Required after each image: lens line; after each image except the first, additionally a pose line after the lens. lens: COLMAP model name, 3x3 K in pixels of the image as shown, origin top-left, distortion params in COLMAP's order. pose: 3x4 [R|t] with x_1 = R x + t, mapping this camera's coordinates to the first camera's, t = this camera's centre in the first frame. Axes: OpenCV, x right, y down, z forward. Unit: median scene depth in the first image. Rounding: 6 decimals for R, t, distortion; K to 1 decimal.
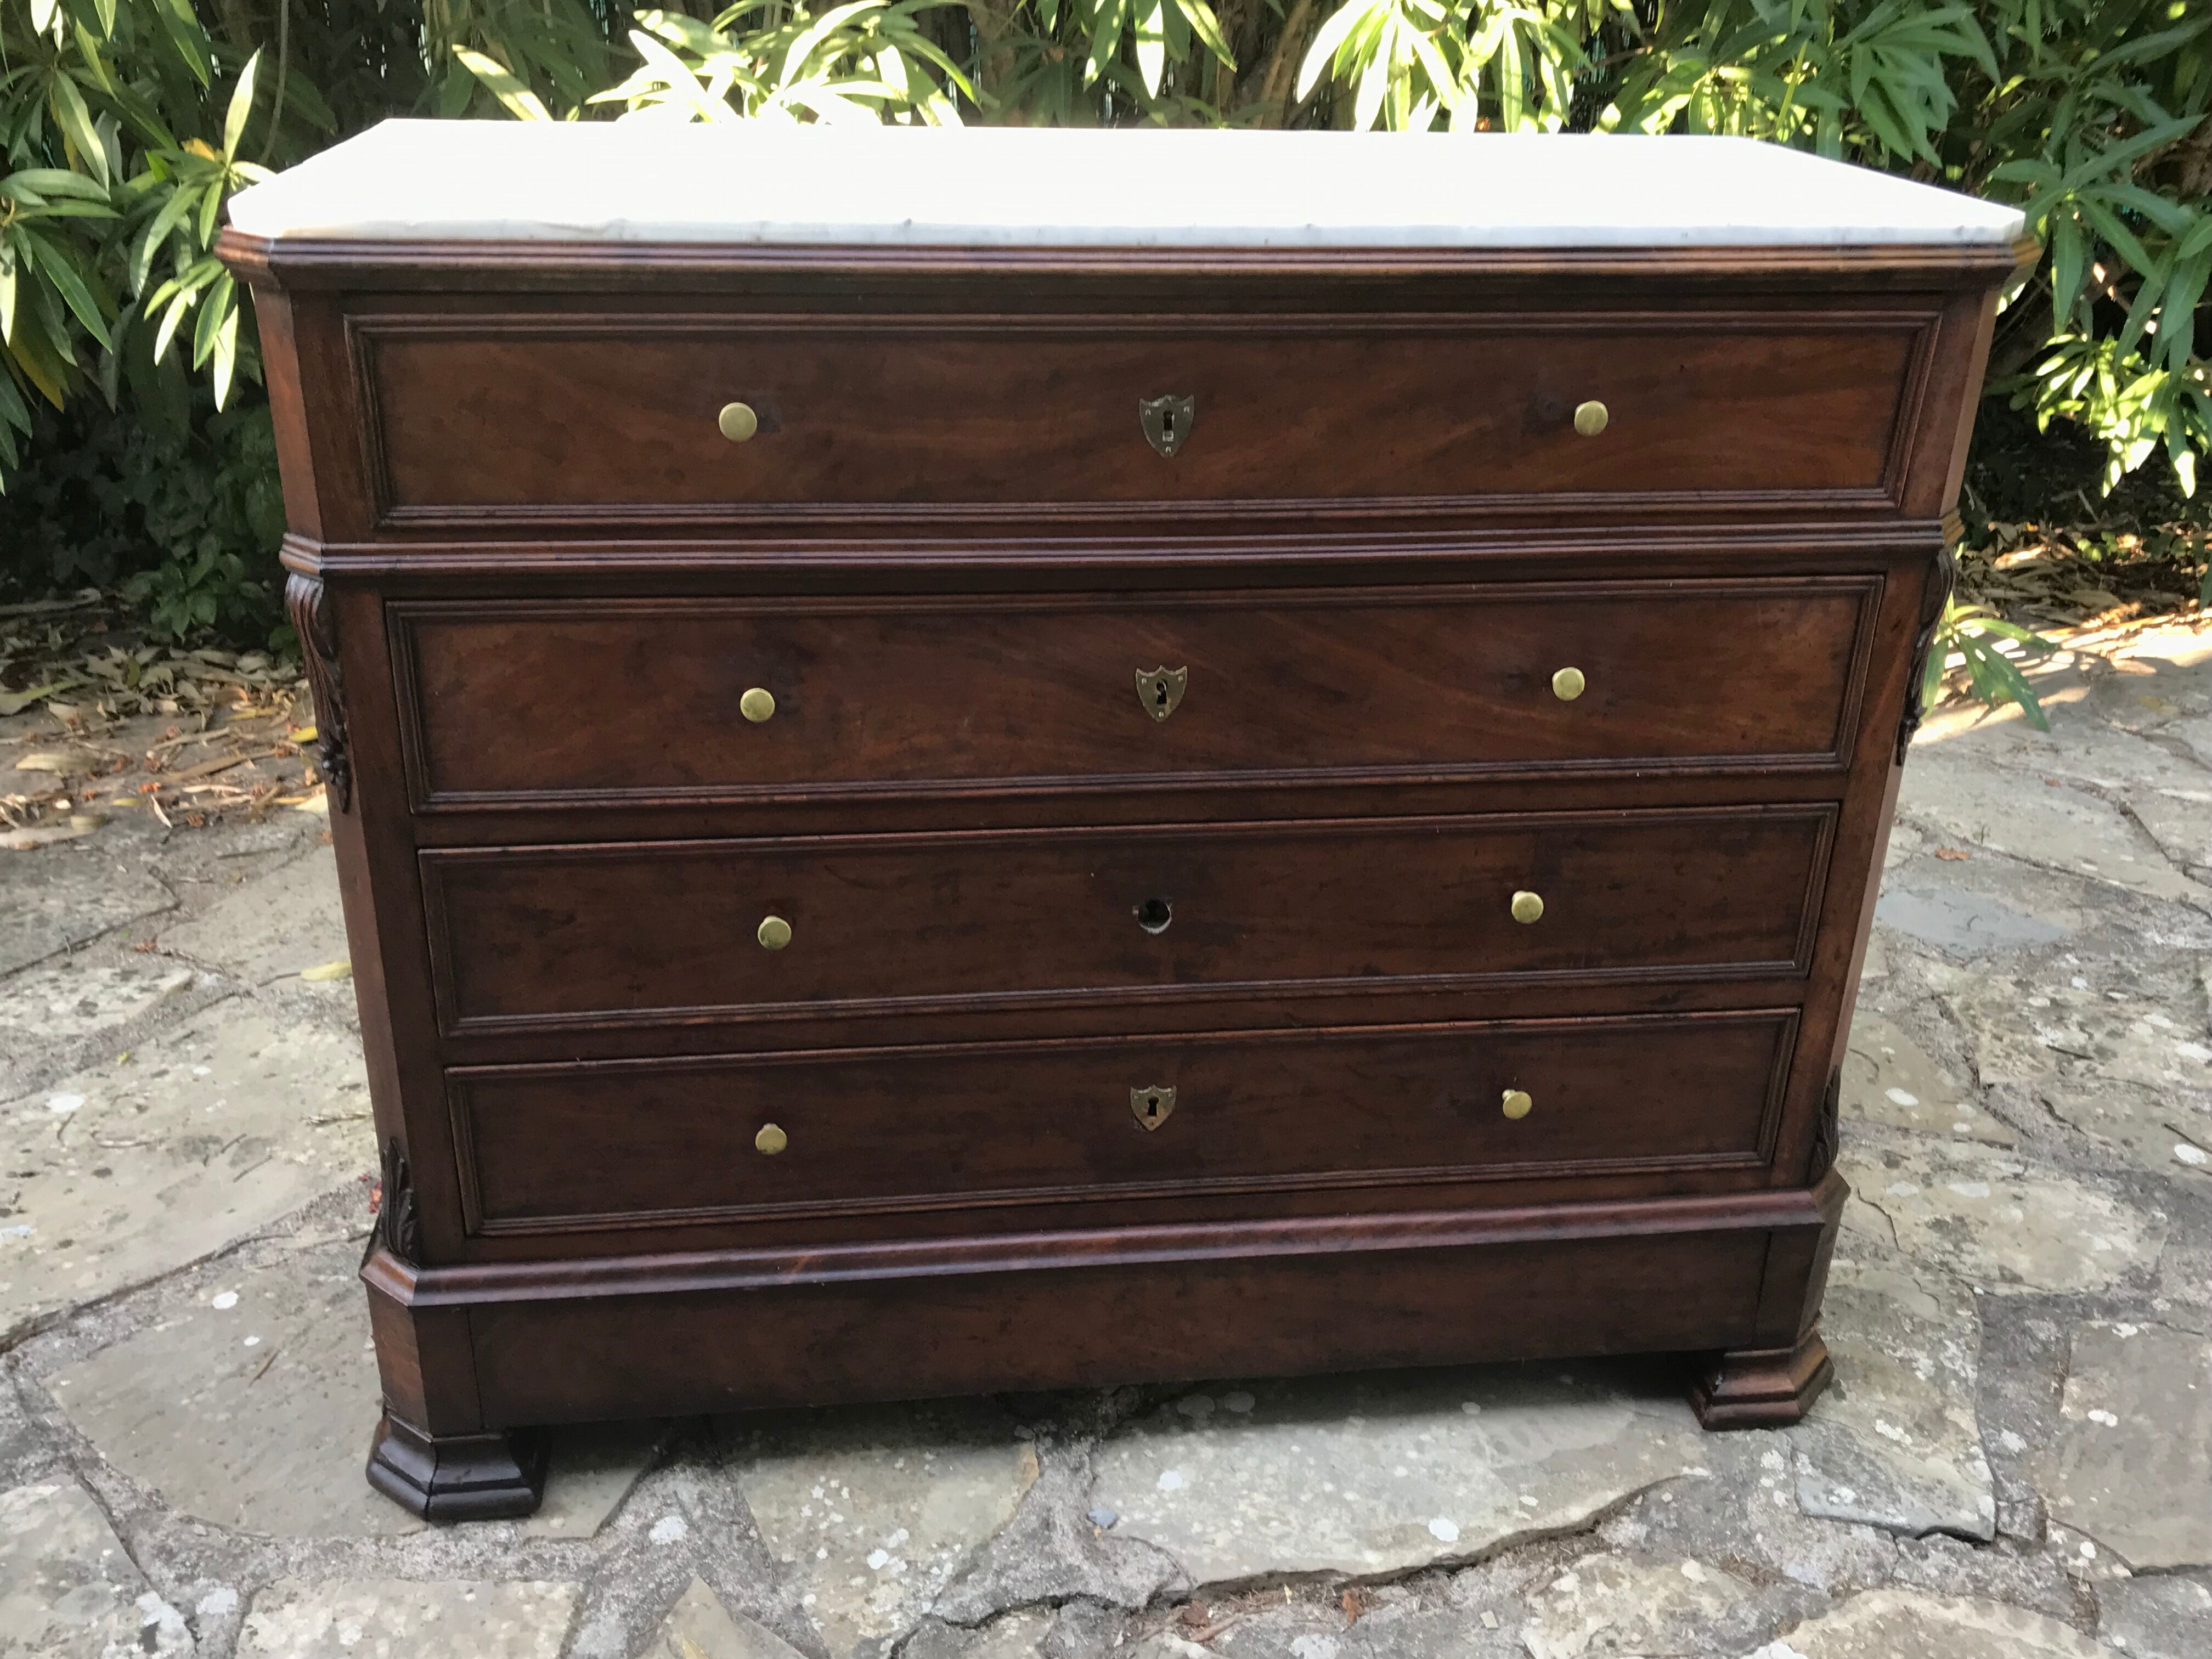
lens RADIAL K [[1955.9, 0, 1106.0], [0, 1955.9, 829.5], [0, 0, 1]] dist [0.004115, 0.030383]
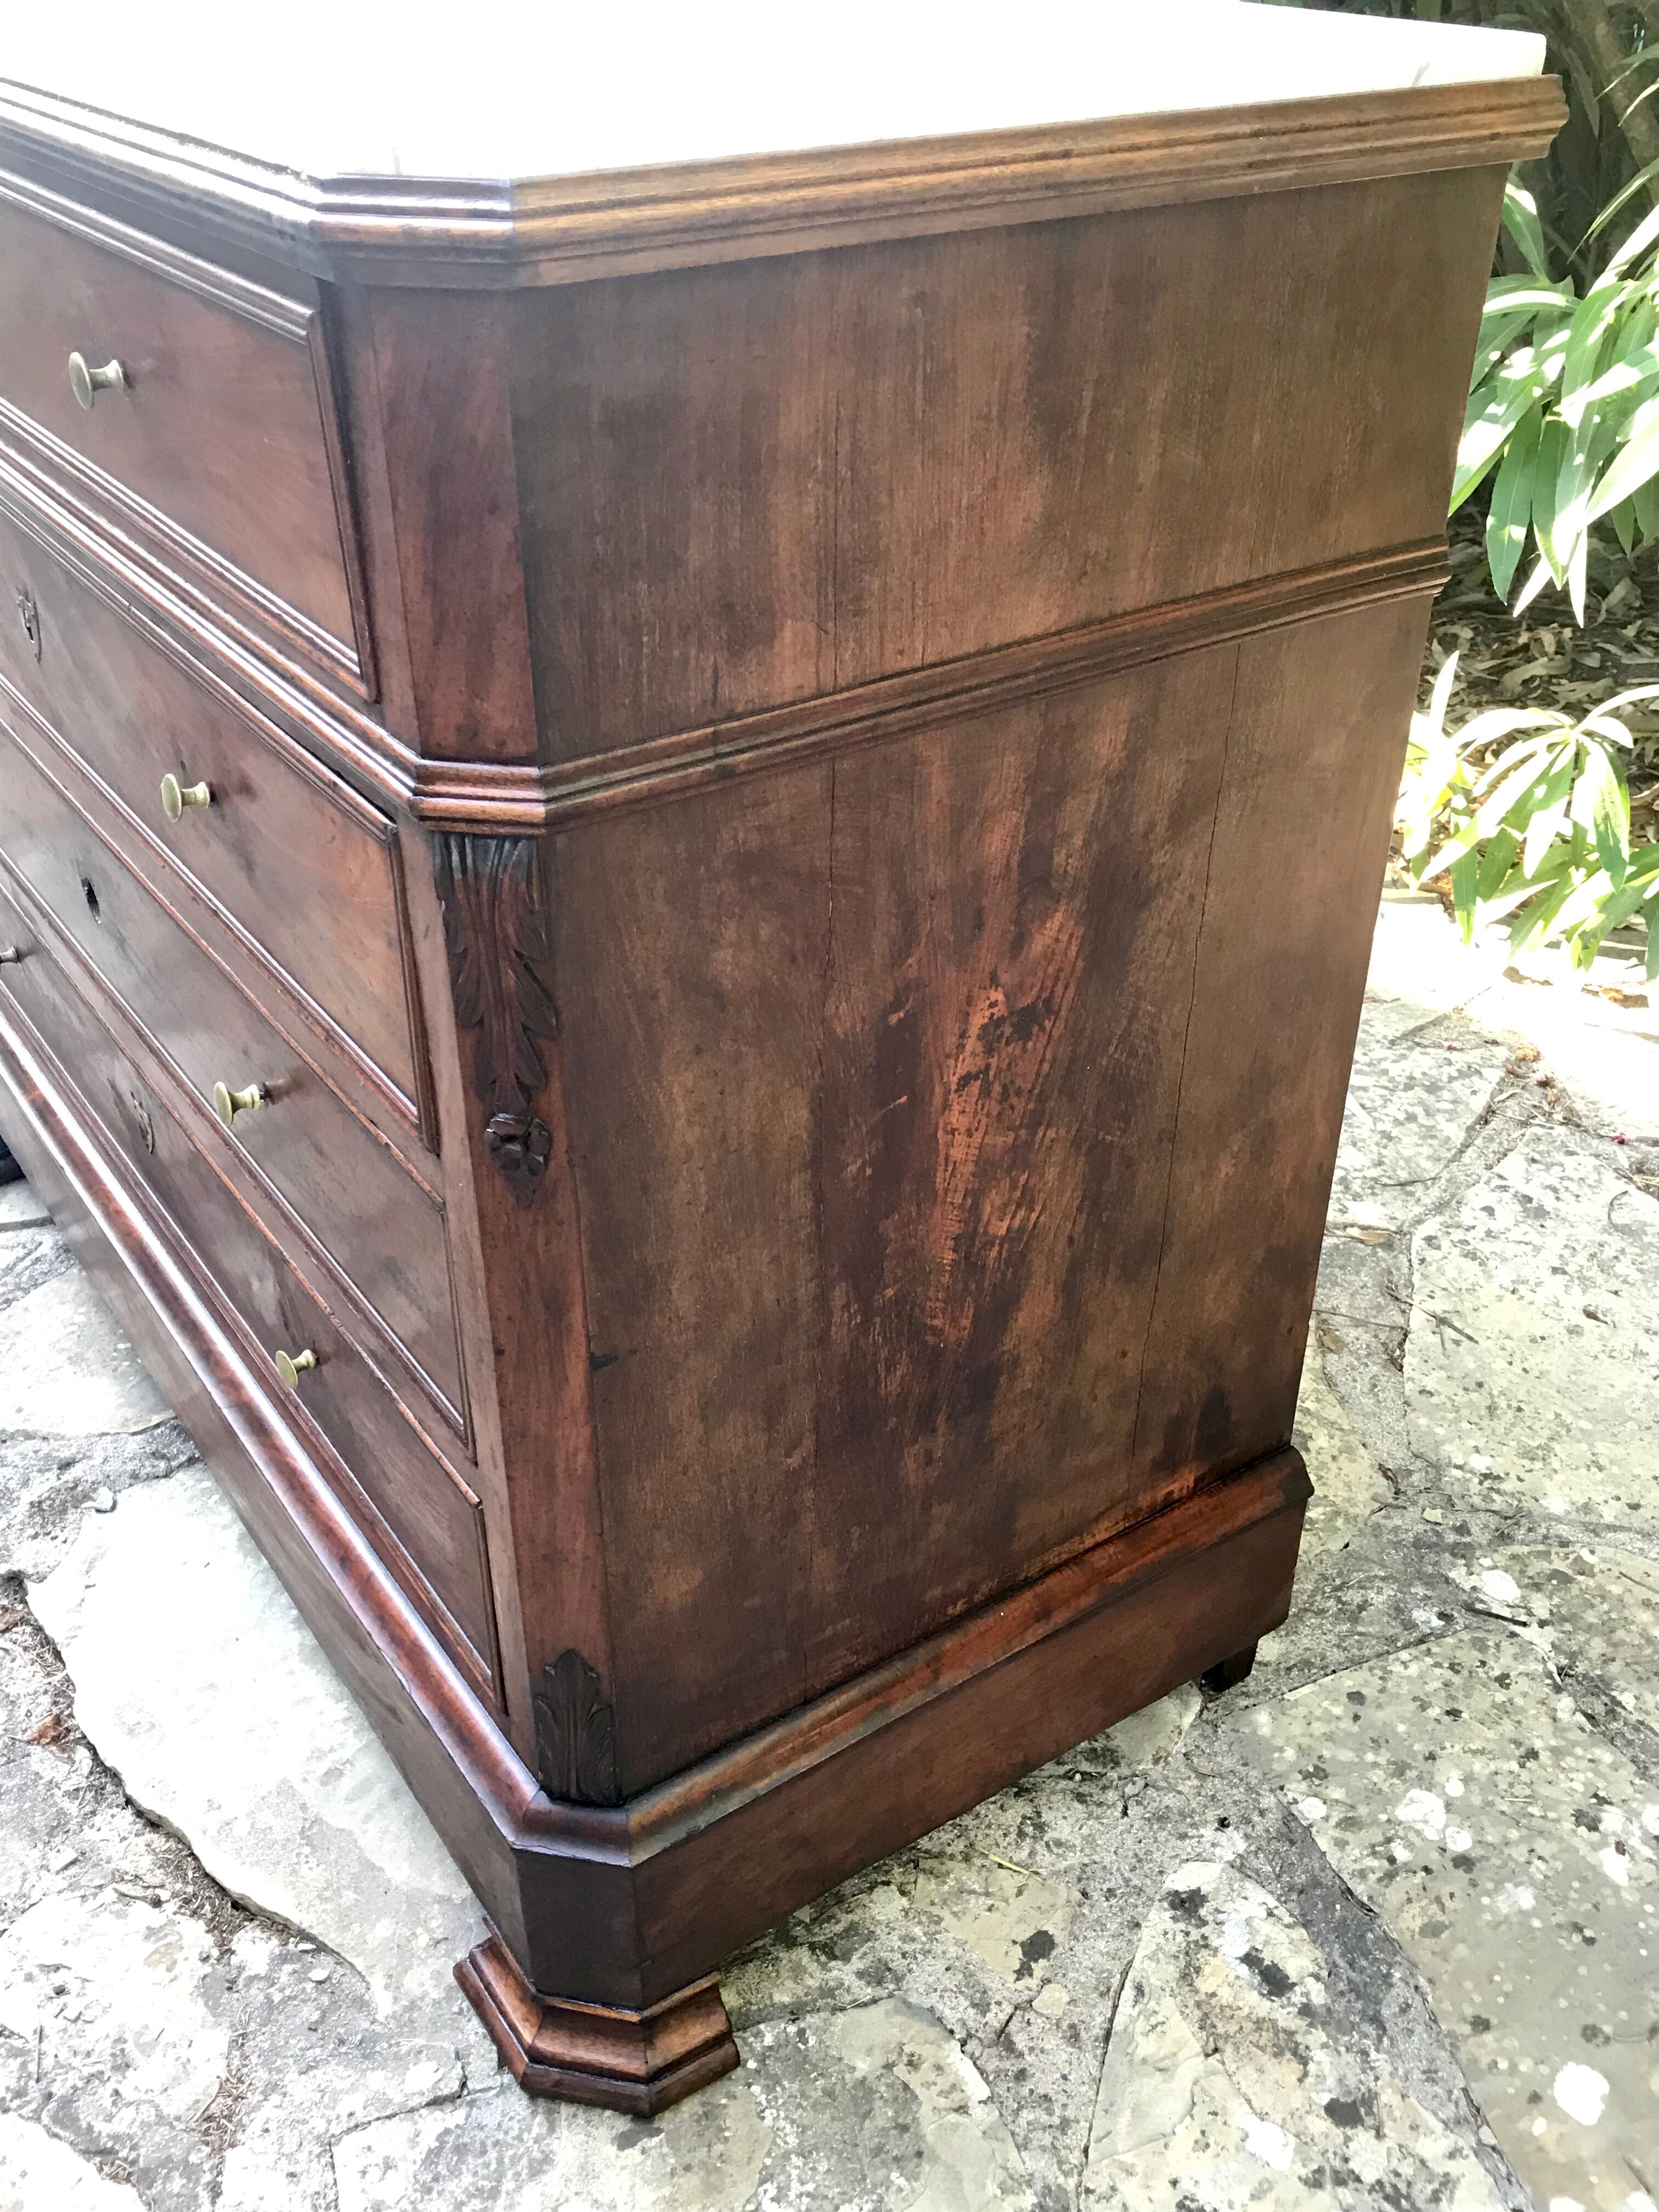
lens RADIAL K [[1955.9, 0, 823.8], [0, 1955.9, 1137.8], [0, 0, 1]] dist [0.004115, 0.030383]
pose [[0.474098, 0.468284, -0.745615, 0.798219], [-0.358275, 0.876160, 0.322464, -0.232289], [0.804283, 0.114256, 0.583160, 0.729531]]
